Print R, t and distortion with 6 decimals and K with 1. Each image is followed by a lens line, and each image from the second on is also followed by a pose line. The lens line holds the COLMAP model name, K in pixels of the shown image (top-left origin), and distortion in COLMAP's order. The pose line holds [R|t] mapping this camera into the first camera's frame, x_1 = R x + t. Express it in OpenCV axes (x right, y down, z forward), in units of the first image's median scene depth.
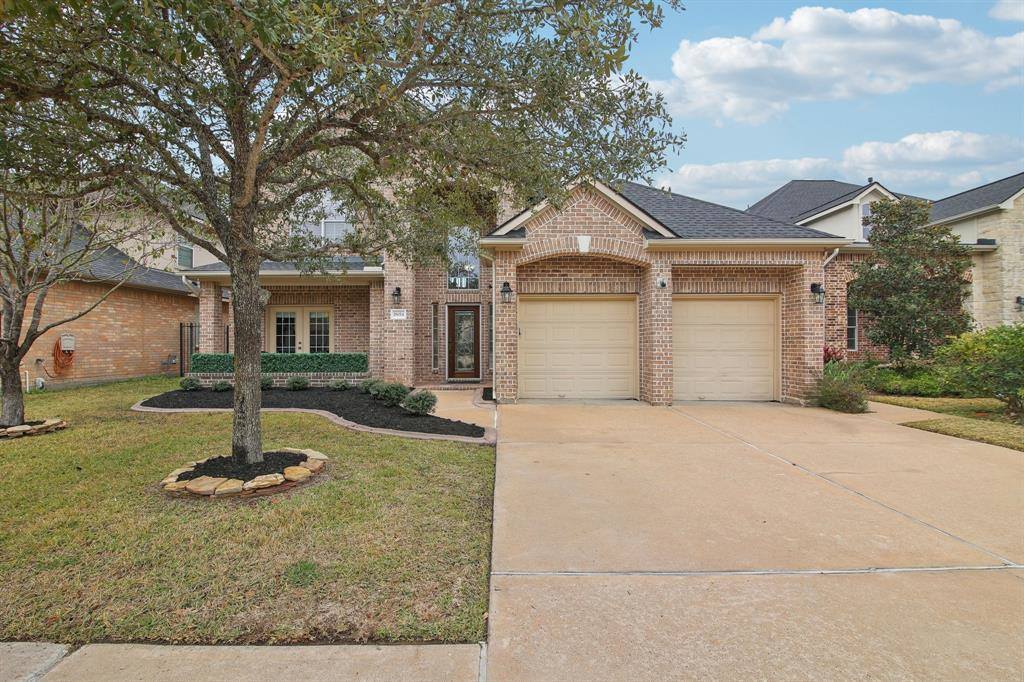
lens RADIAL K [[487.1, 0, 513.1], [0, 487.1, 323.5], [0, 0, 1]] dist [-0.018182, -0.000301]
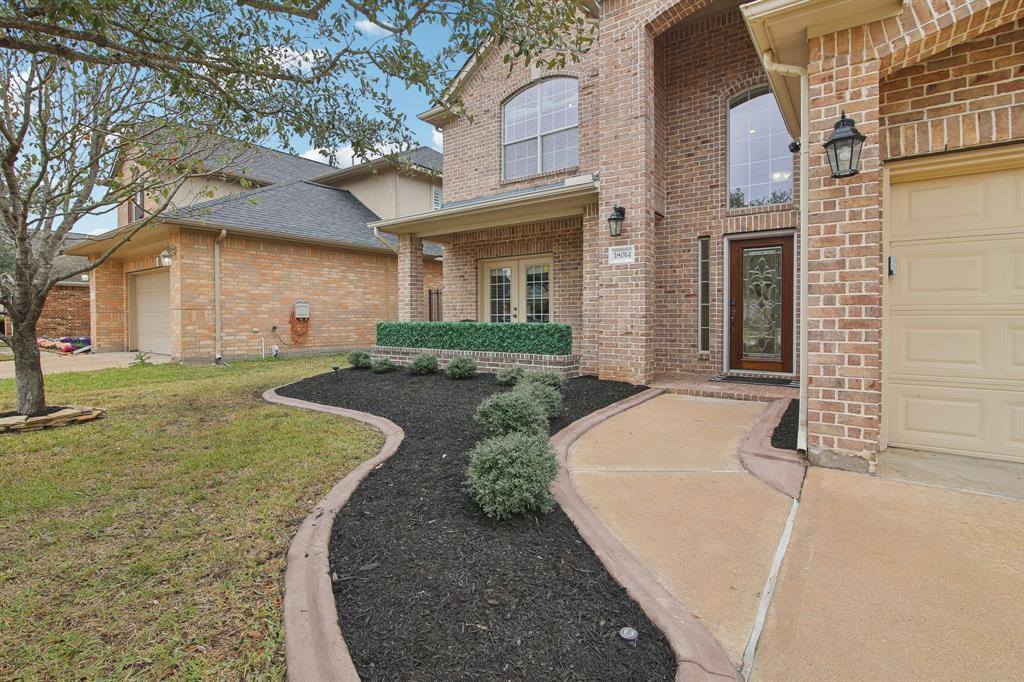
lens RADIAL K [[487.1, 0, 513.1], [0, 487.1, 323.5], [0, 0, 1]] dist [-0.018182, -0.000301]
pose [[0.797748, 0.009447, -0.602917, 0.004882], [0.024325, 0.998559, 0.047833, 0.029705], [0.602500, -0.052825, 0.796369, 0.458205]]
